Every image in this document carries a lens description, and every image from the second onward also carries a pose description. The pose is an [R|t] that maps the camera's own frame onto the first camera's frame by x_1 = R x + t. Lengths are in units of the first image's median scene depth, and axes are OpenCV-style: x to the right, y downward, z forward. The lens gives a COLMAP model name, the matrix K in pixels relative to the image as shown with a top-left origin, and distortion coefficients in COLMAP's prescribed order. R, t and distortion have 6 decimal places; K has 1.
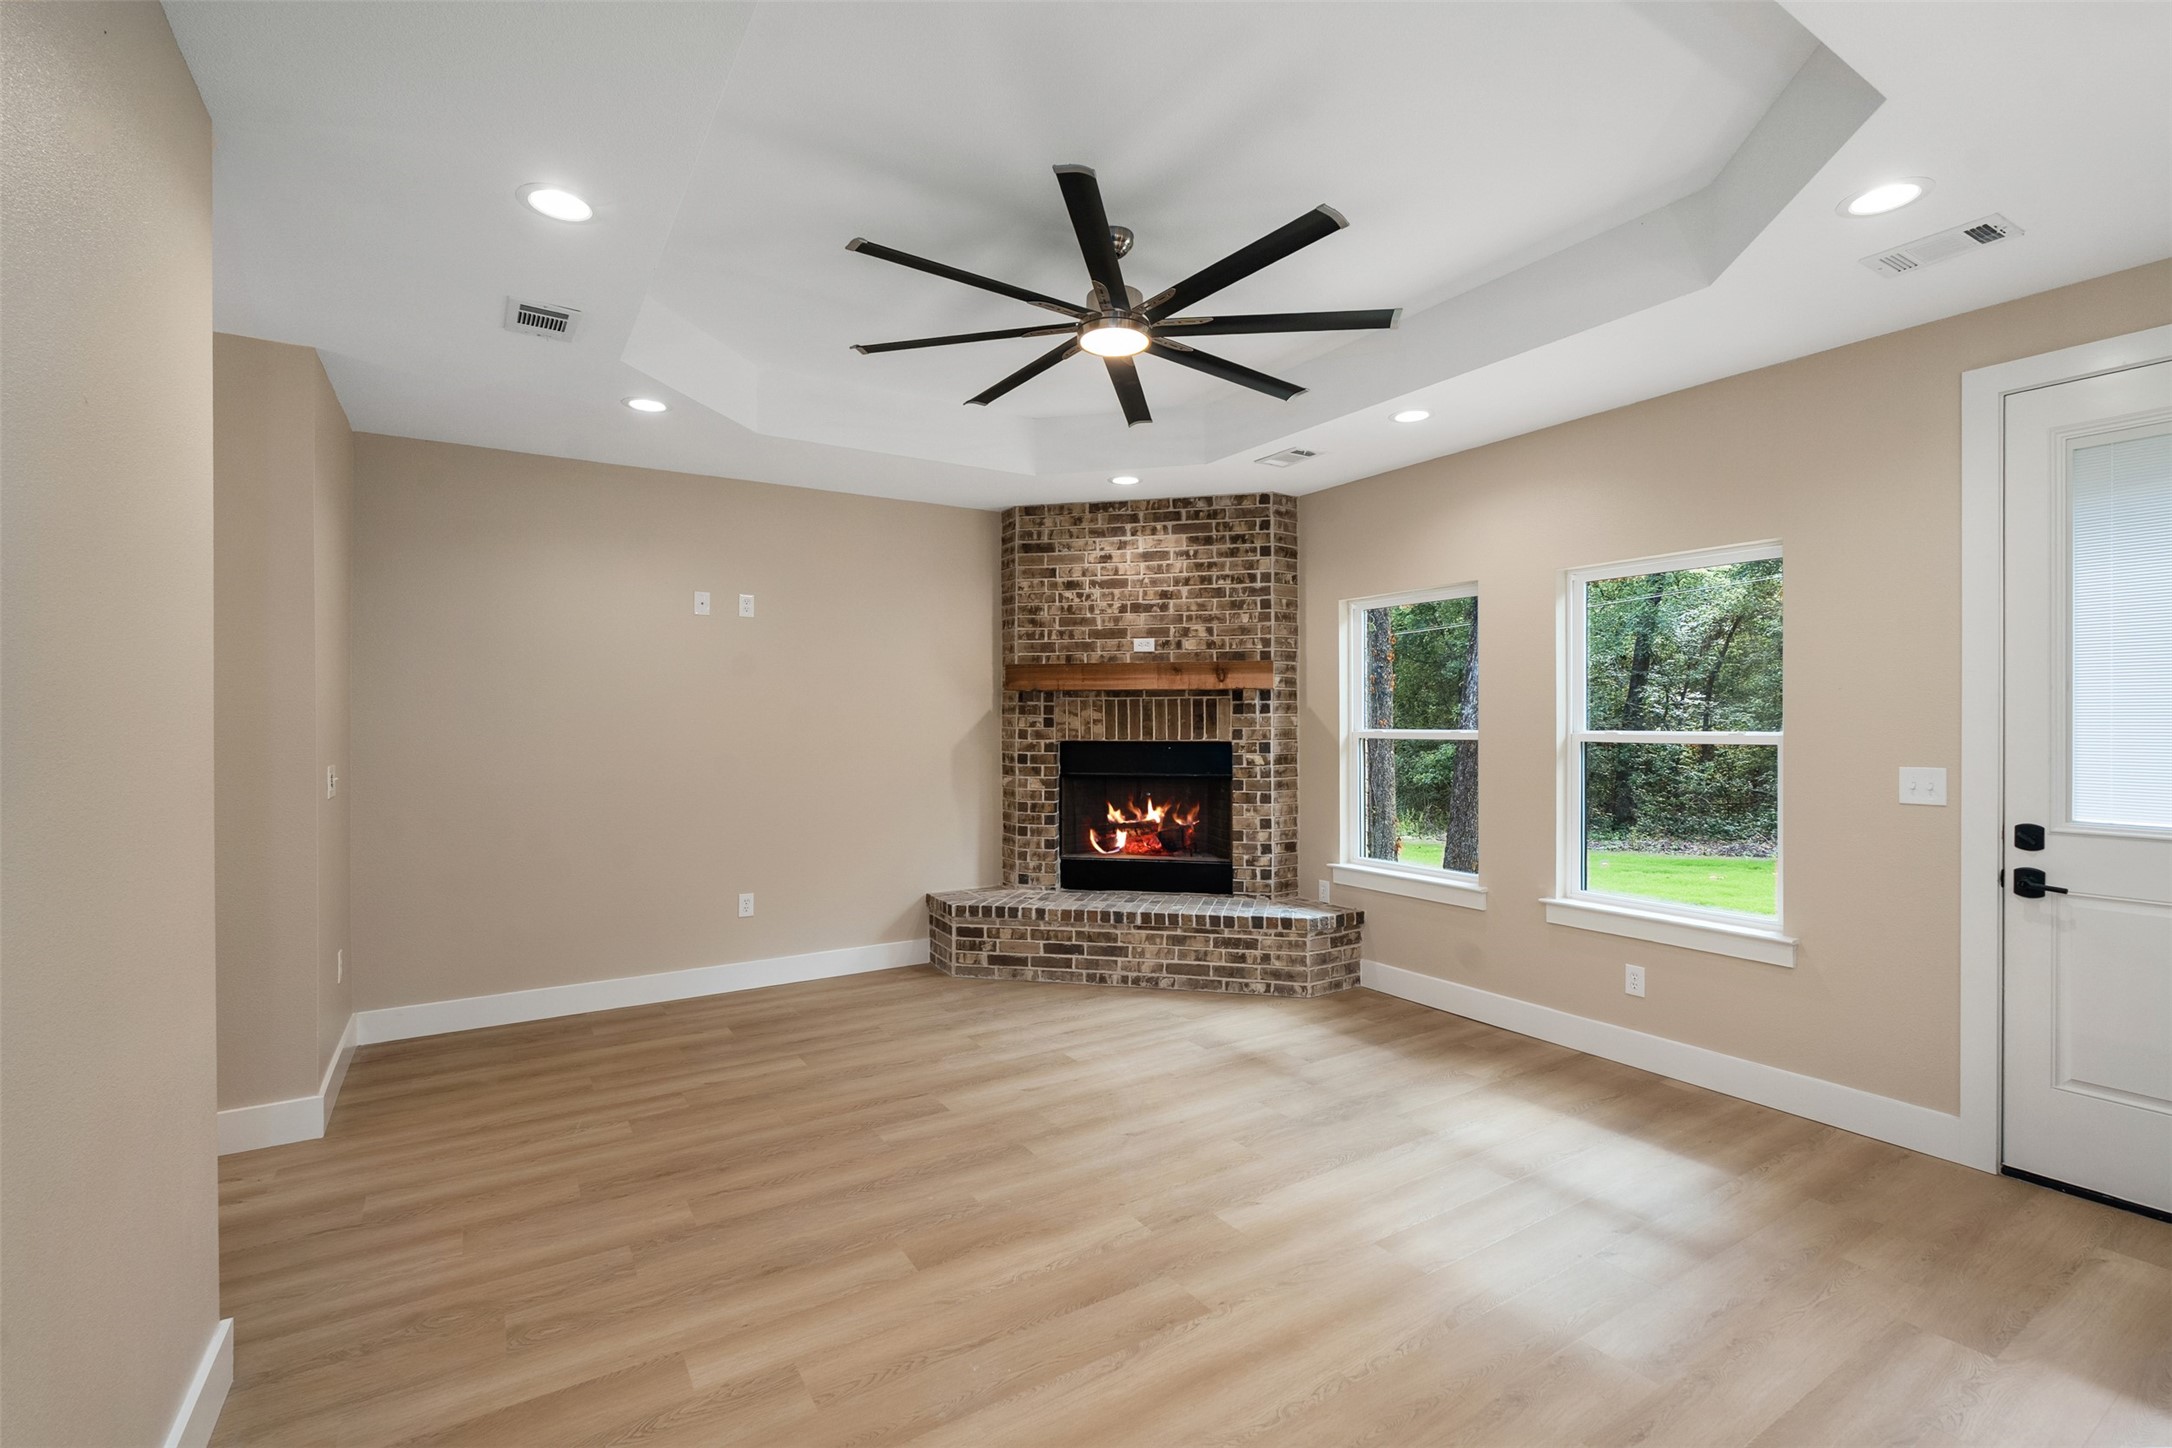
lens RADIAL K [[965.2, 0, 1085.5], [0, 965.2, 722.4], [0, 0, 1]] dist [-0.002638, -0.000128]
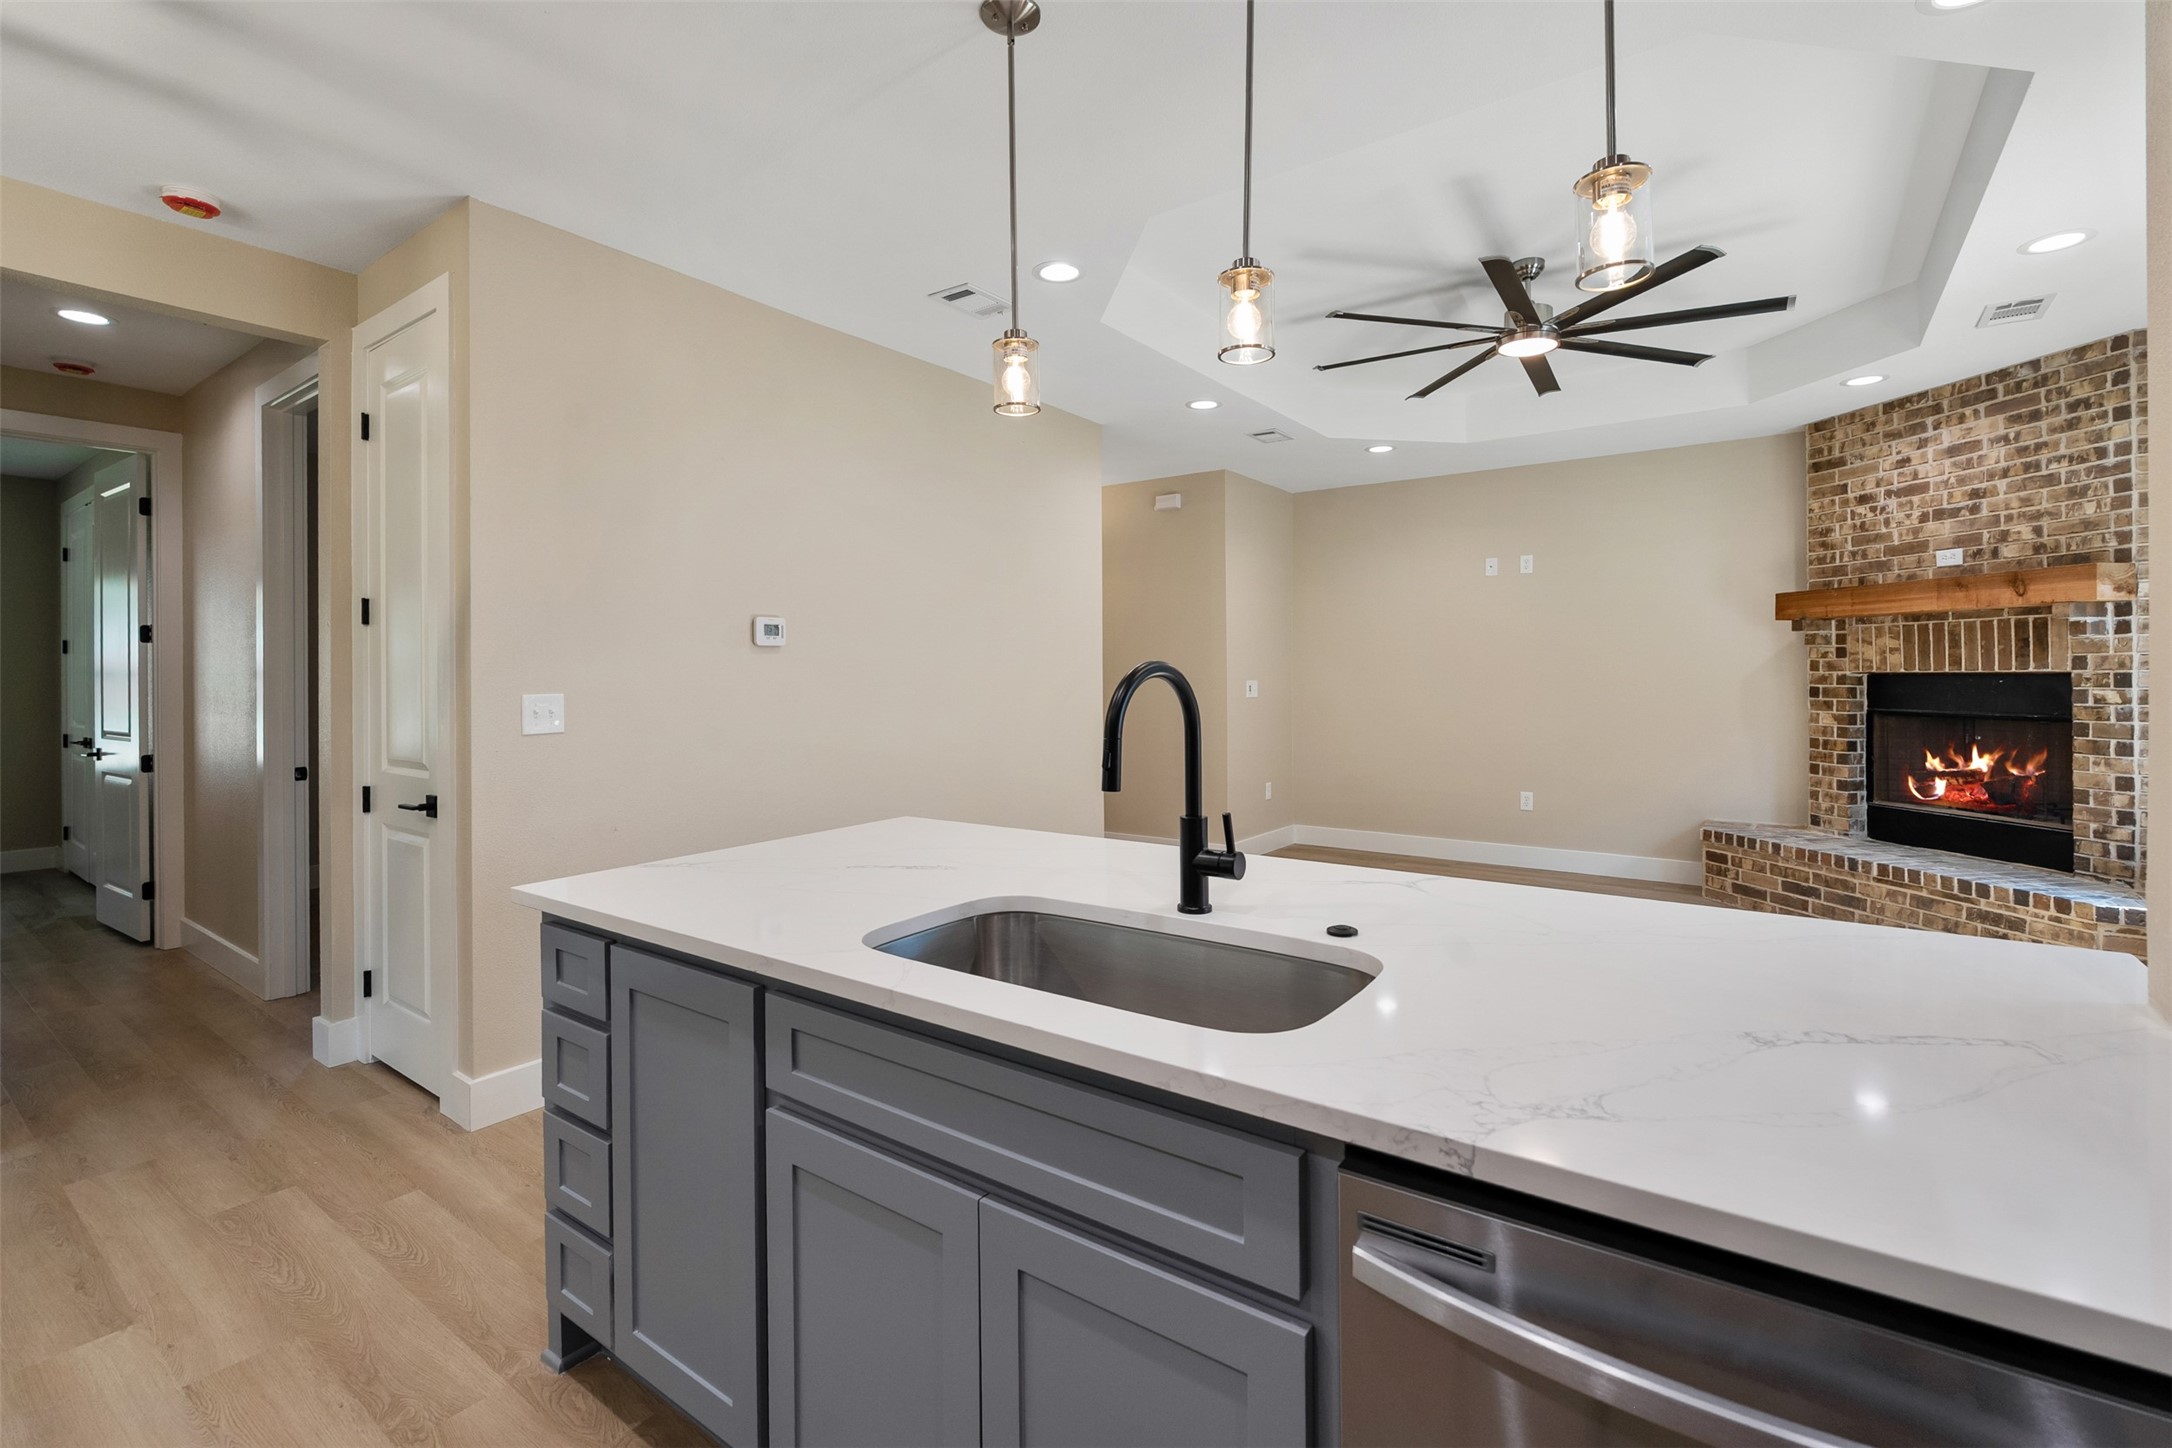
lens RADIAL K [[965.2, 0, 1089.7], [0, 965.2, 672.9], [0, 0, 1]] dist [-0.002638, -0.000128]
pose [[0.377254, -0.001407, -0.926109, 0.555048], [0.001154, 0.999999, -0.001050, 0.020100], [0.926109, -0.000672, 0.377256, -0.006387]]
